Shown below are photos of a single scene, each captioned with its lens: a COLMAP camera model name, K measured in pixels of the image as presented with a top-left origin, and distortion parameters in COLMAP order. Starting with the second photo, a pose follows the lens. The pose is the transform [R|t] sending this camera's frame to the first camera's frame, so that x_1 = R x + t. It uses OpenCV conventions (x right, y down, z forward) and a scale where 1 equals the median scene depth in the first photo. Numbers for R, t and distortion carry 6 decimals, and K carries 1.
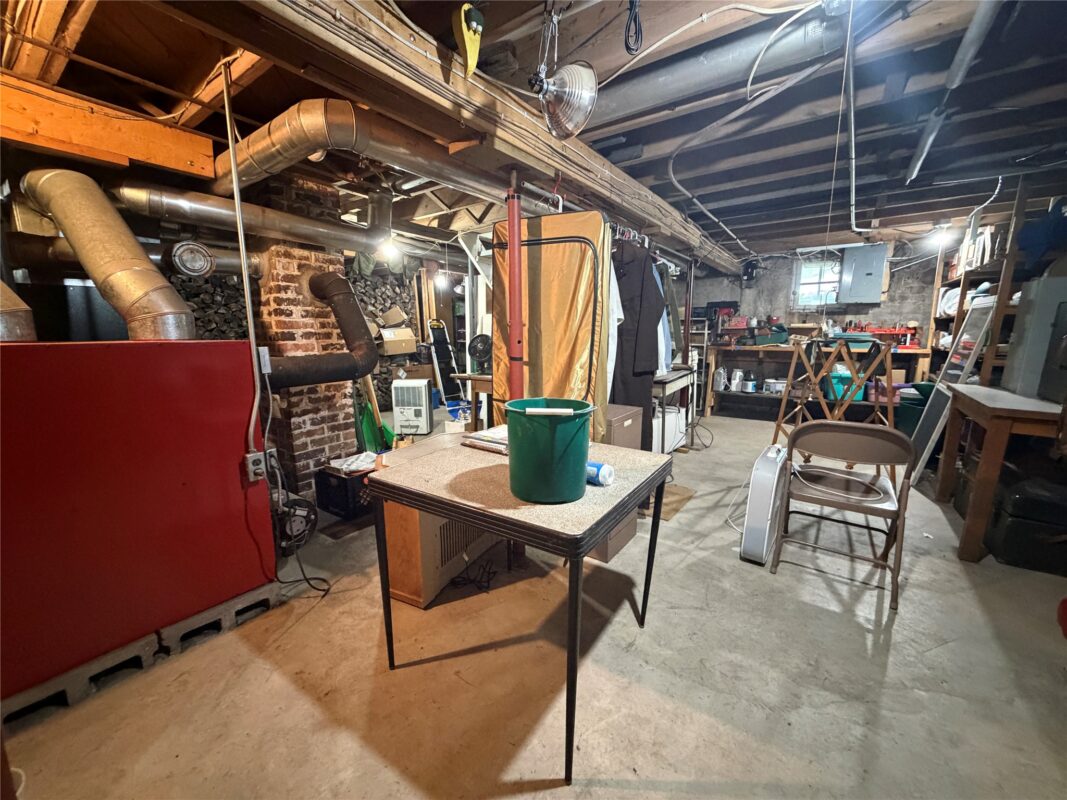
lens RADIAL K [[426.5, 0, 528.8], [0, 426.5, 403.6], [0, 0, 1]] dist [0.001320, 0.001653]
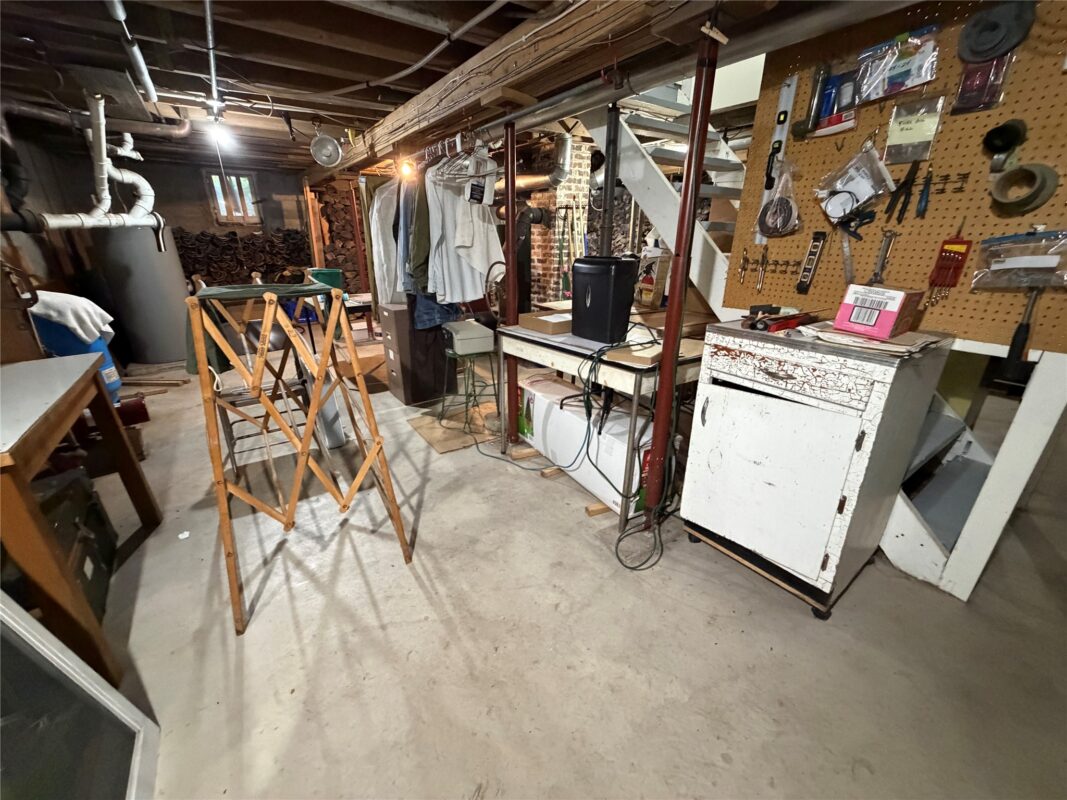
lens RADIAL K [[426.5, 0, 531.7], [0, 426.5, 402.4], [0, 0, 1]] dist [0.001320, 0.001653]
pose [[-0.325105, 0.355198, -0.876436, 1.151277], [-0.161680, 0.892259, 0.421584, -0.305444], [0.931754, 0.278762, -0.232650, 1.475577]]
